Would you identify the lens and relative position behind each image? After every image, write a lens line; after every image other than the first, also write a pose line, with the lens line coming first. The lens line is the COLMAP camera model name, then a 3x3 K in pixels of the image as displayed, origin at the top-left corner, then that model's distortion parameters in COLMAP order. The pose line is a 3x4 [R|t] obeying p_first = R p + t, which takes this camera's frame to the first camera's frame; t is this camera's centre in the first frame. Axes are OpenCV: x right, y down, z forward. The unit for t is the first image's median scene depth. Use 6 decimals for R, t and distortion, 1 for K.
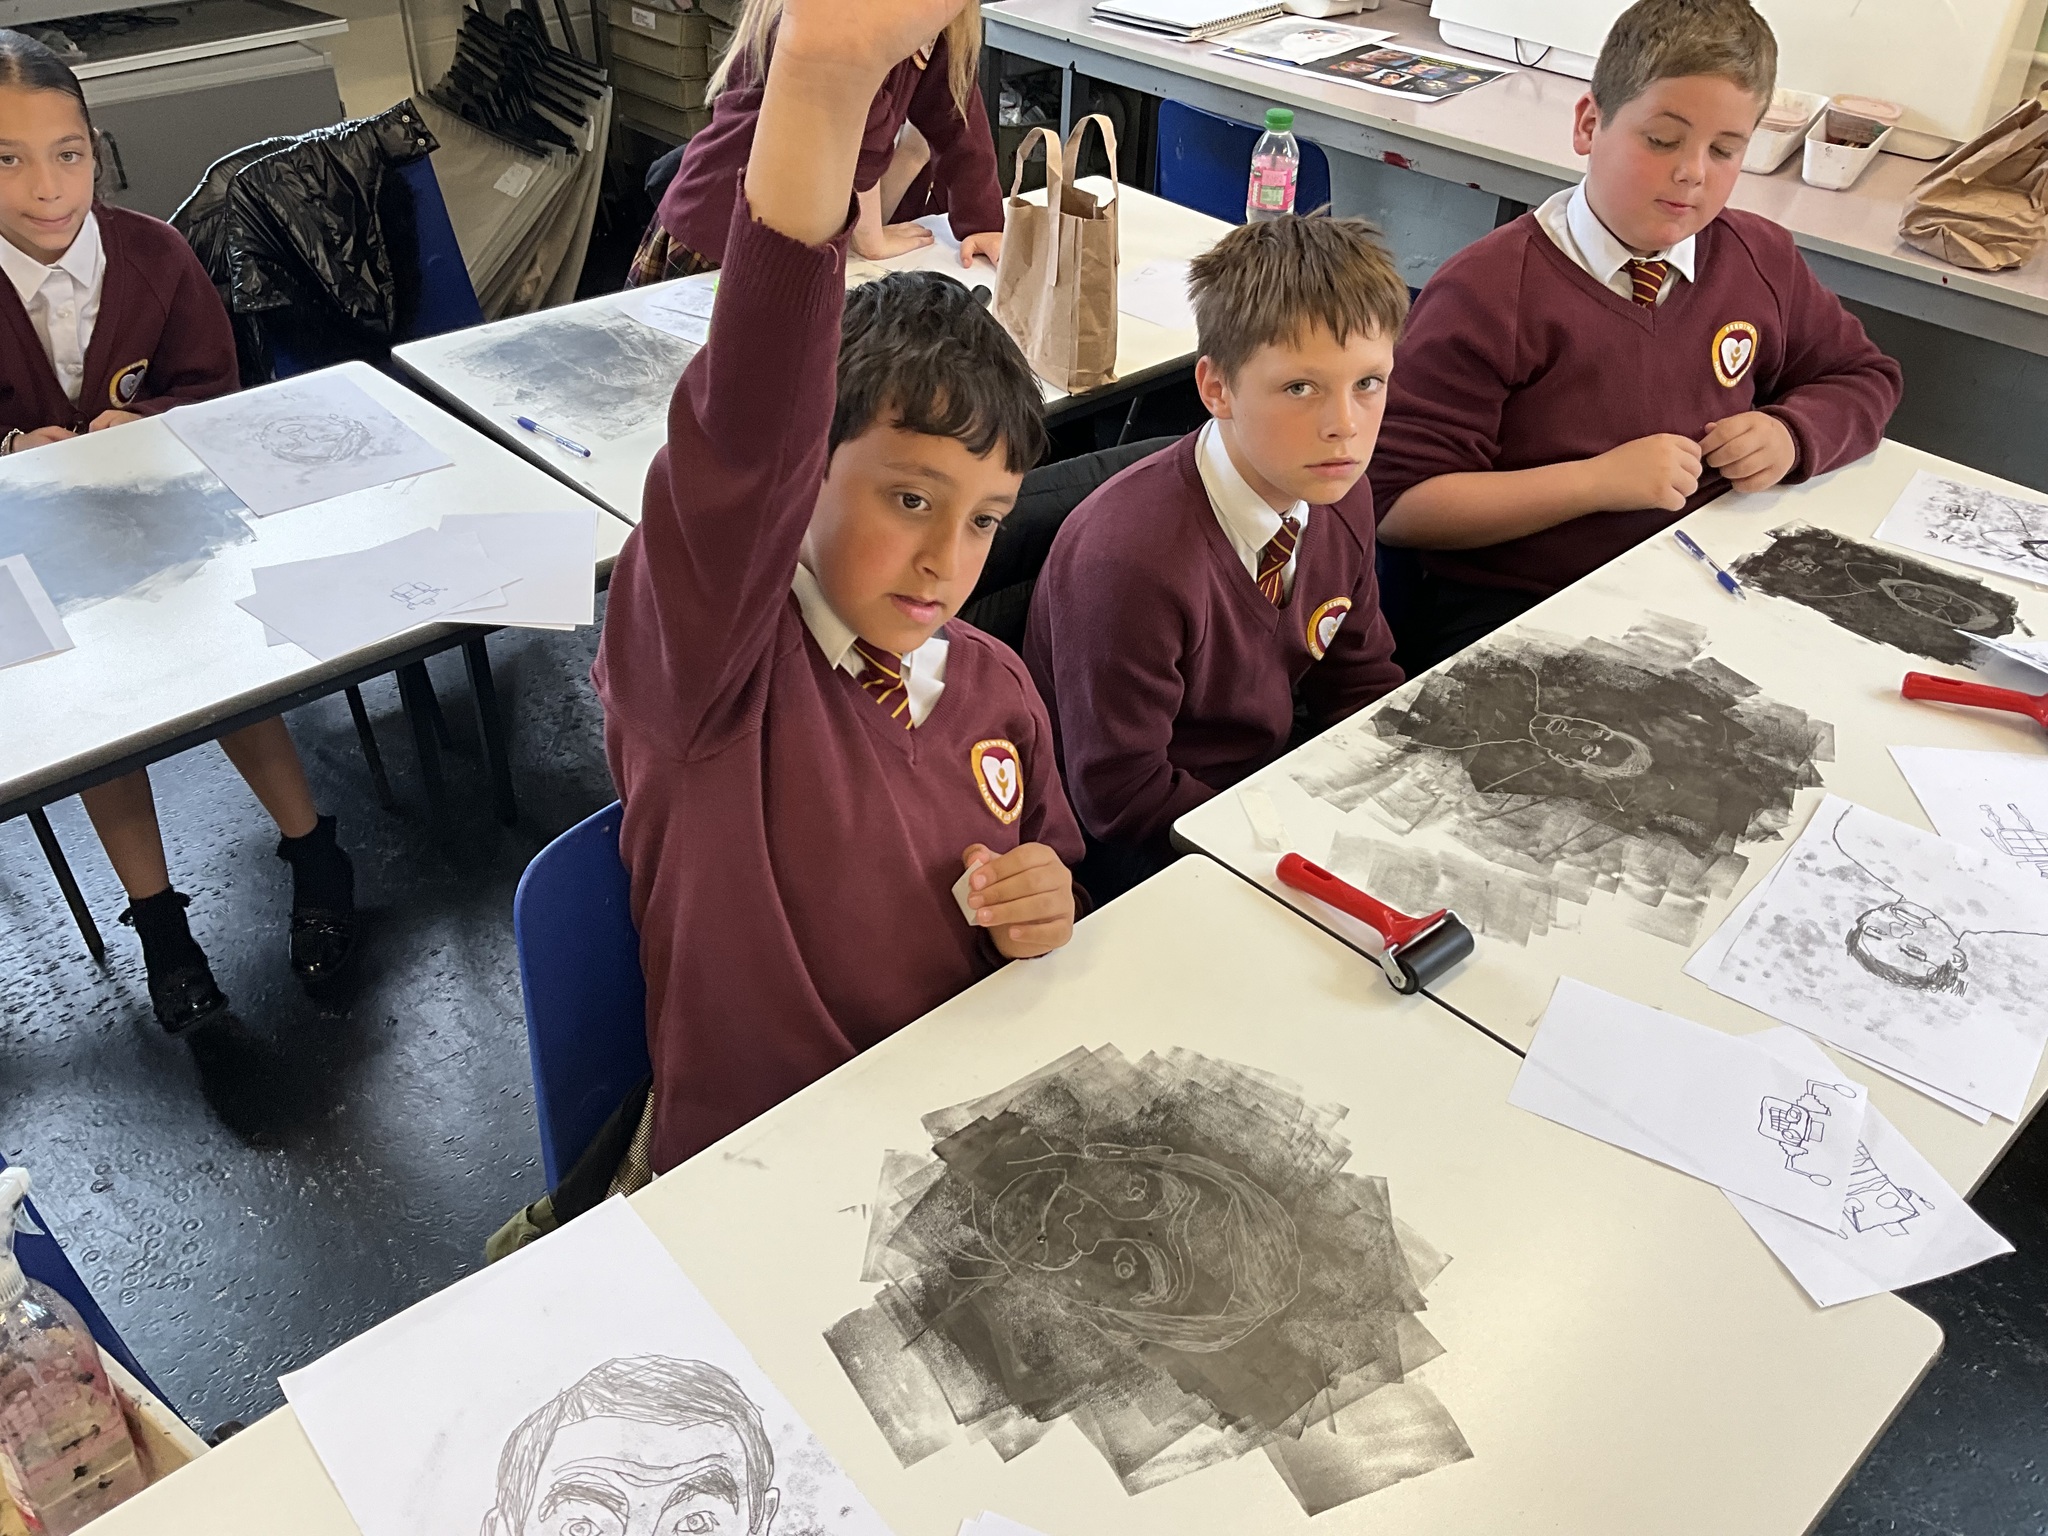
lens RADIAL K [[1729.8, 0, 1027.5], [0, 1729.8, 765.0], [0, 0, 1]] dist [0.004863, -0.005381]
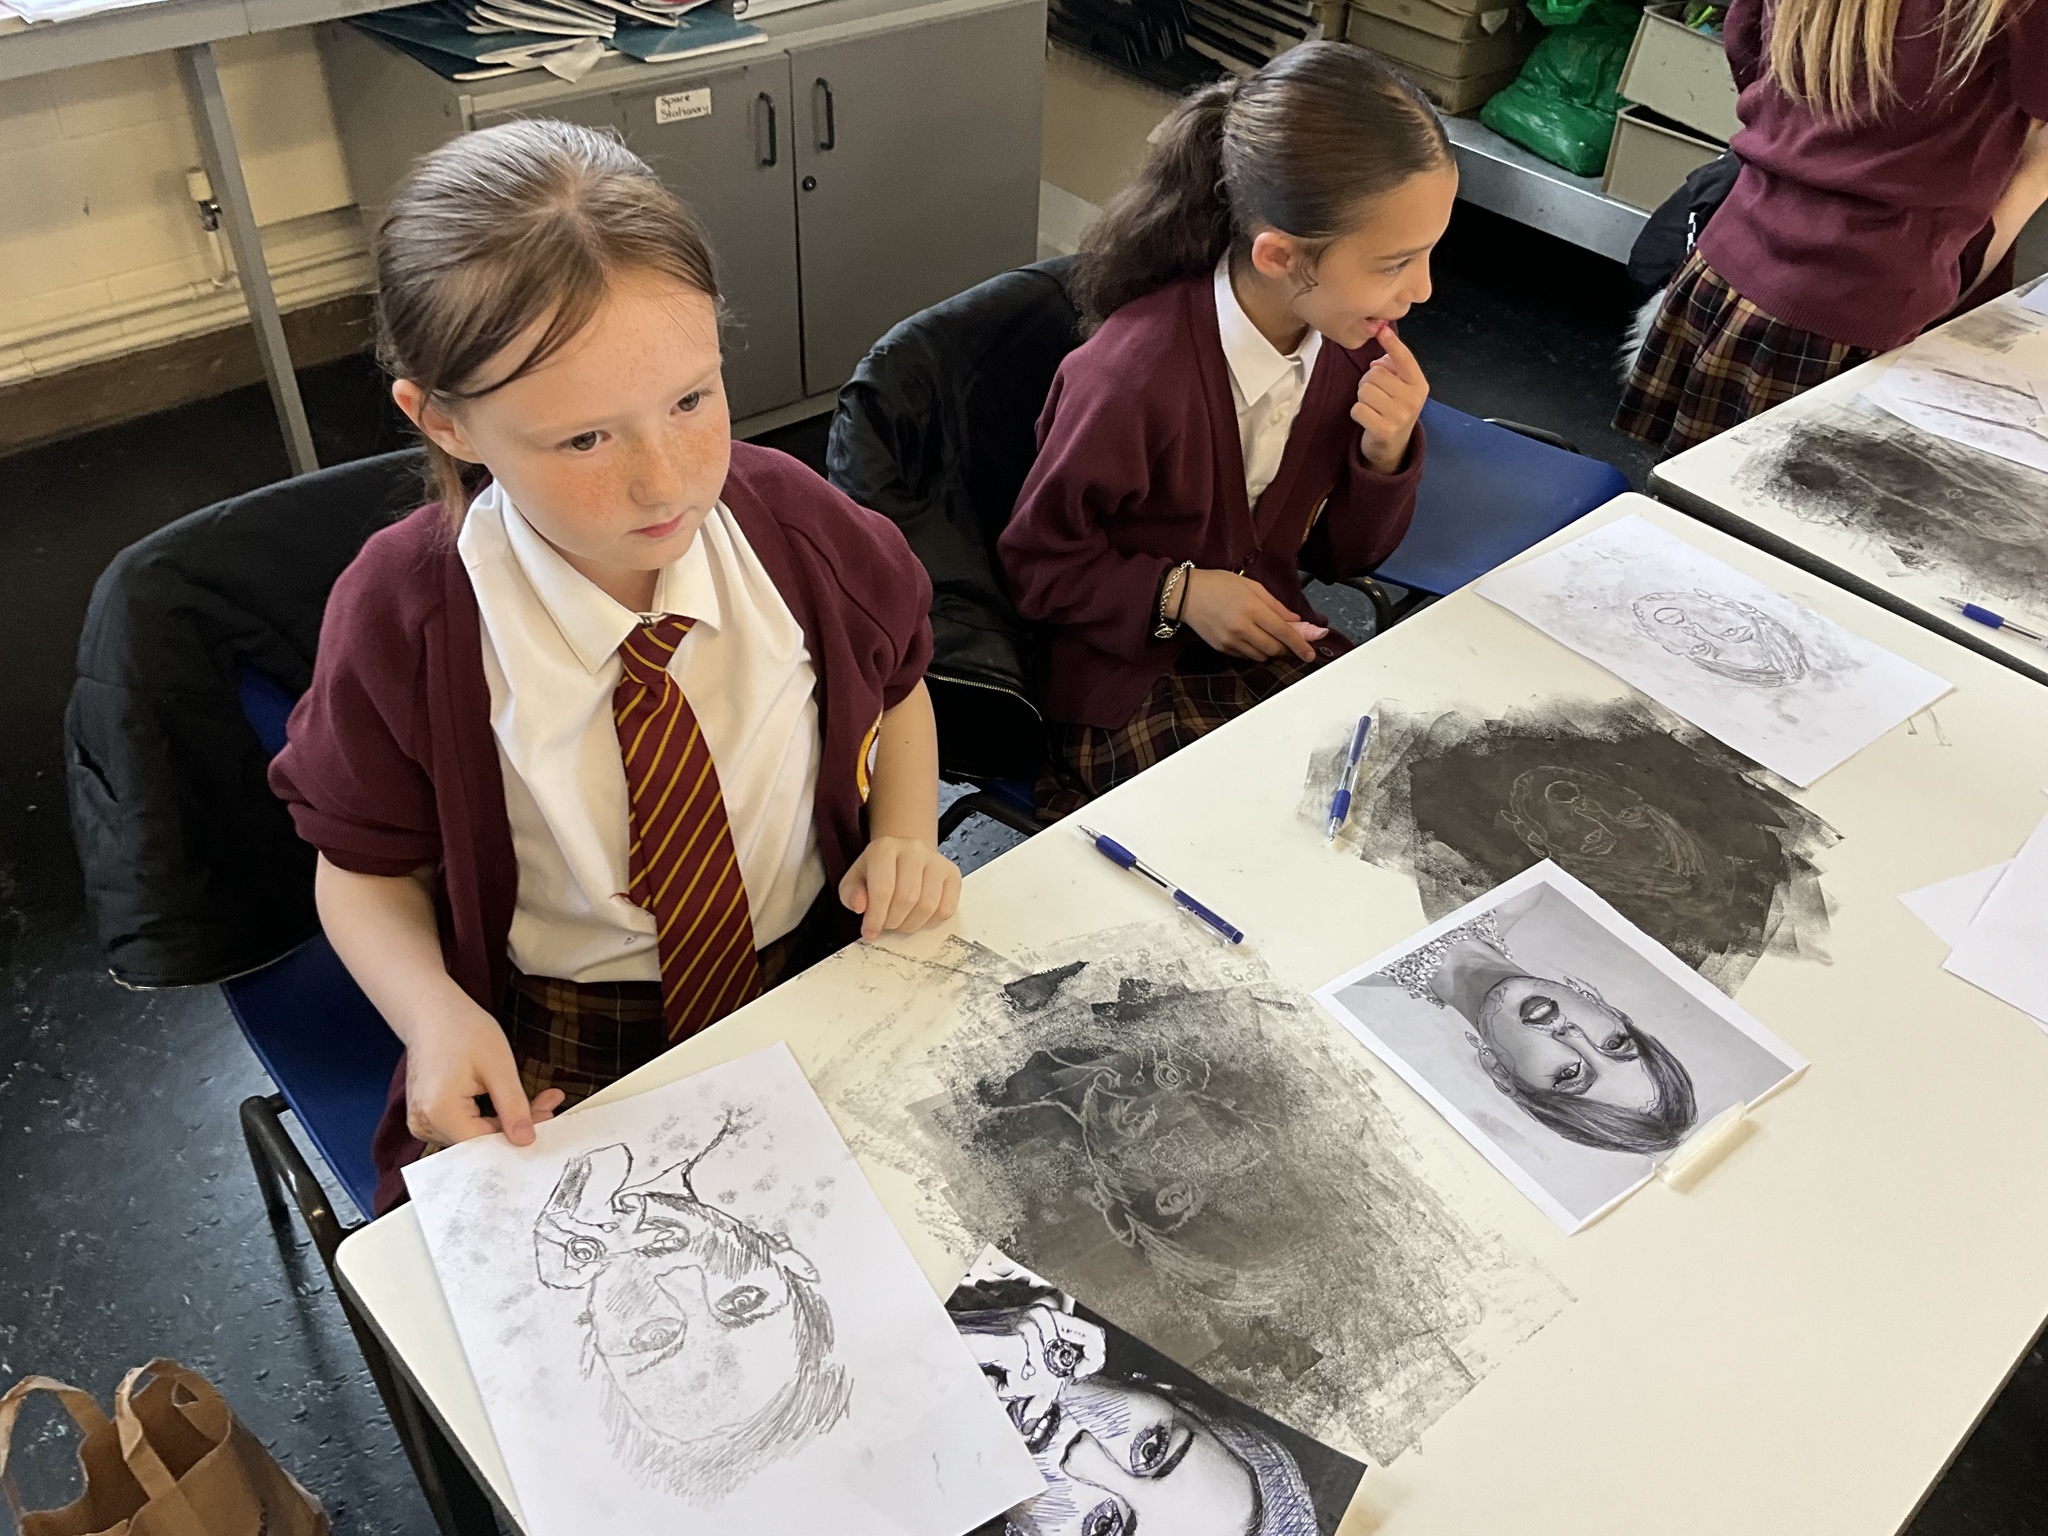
lens RADIAL K [[1729.8, 0, 1027.5], [0, 1729.8, 765.0], [0, 0, 1]] dist [0.004863, -0.005381]
pose [[0.998883, 0.039678, -0.025666, -0.658951], [-0.037885, 0.997038, 0.066932, -0.168211], [0.028246, -0.065885, 0.997427, 0.276175]]
